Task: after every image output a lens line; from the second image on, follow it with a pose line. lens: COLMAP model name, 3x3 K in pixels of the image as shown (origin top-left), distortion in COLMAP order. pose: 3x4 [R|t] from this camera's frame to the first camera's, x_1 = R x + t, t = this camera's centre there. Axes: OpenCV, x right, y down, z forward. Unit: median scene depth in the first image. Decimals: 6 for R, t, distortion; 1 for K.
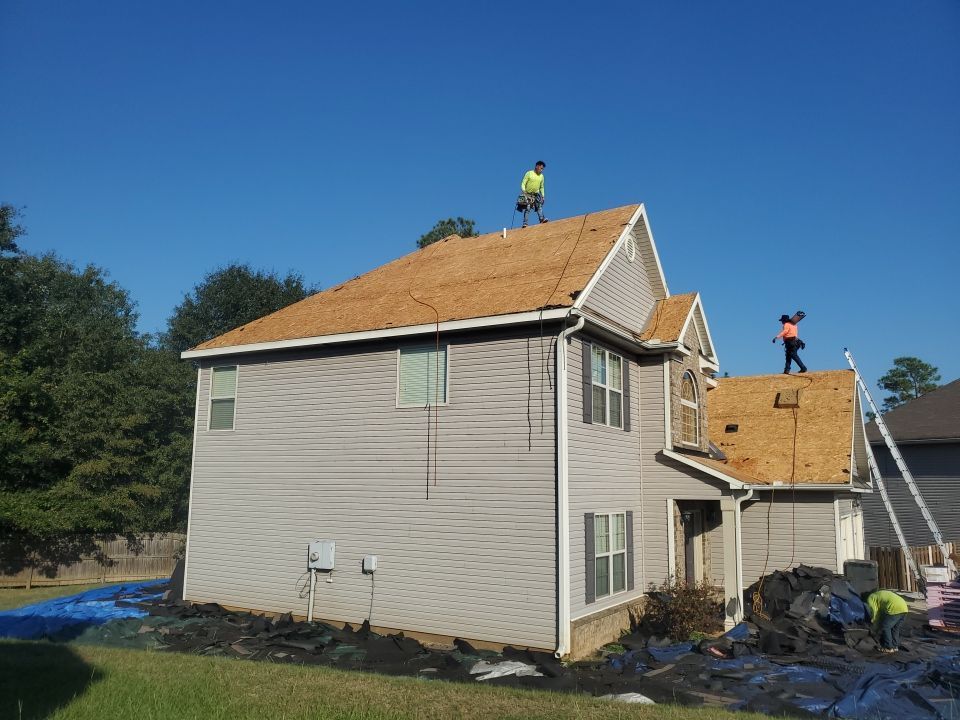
lens RADIAL K [[804.9, 0, 443.7], [0, 804.9, 360.5], [0, 0, 1]] dist [0.009601, 0.007271]
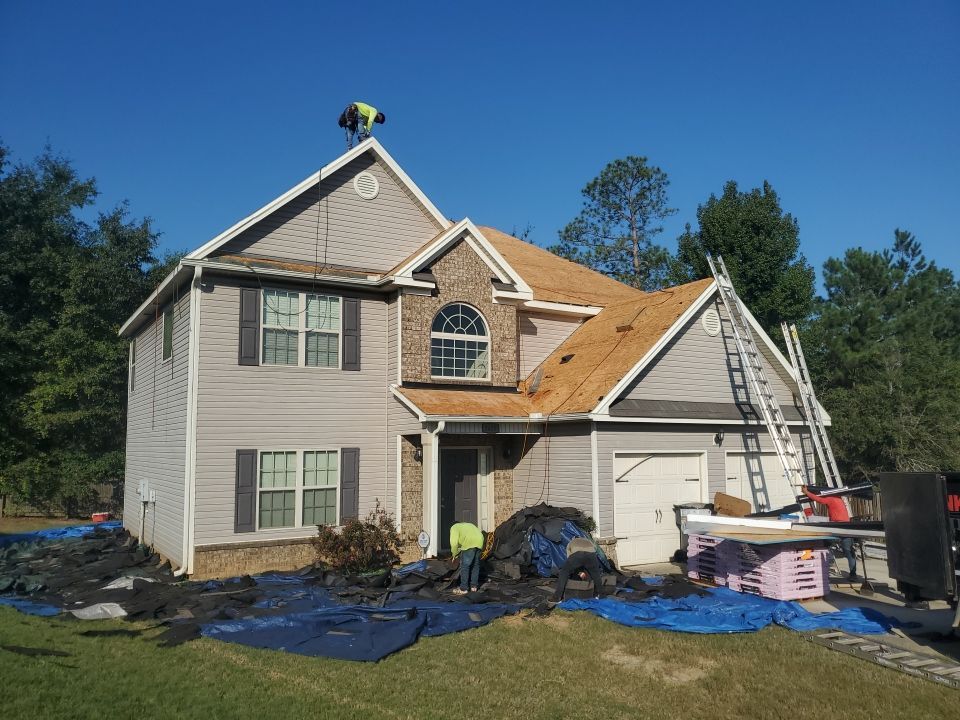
lens RADIAL K [[804.9, 0, 443.7], [0, 804.9, 360.5], [0, 0, 1]] dist [0.009601, 0.007271]
pose [[0.897200, -0.070496, -0.435962, 0.773035], [0.090463, 0.995581, 0.025184, 0.061148], [0.432261, -0.062033, 0.899612, 0.140349]]
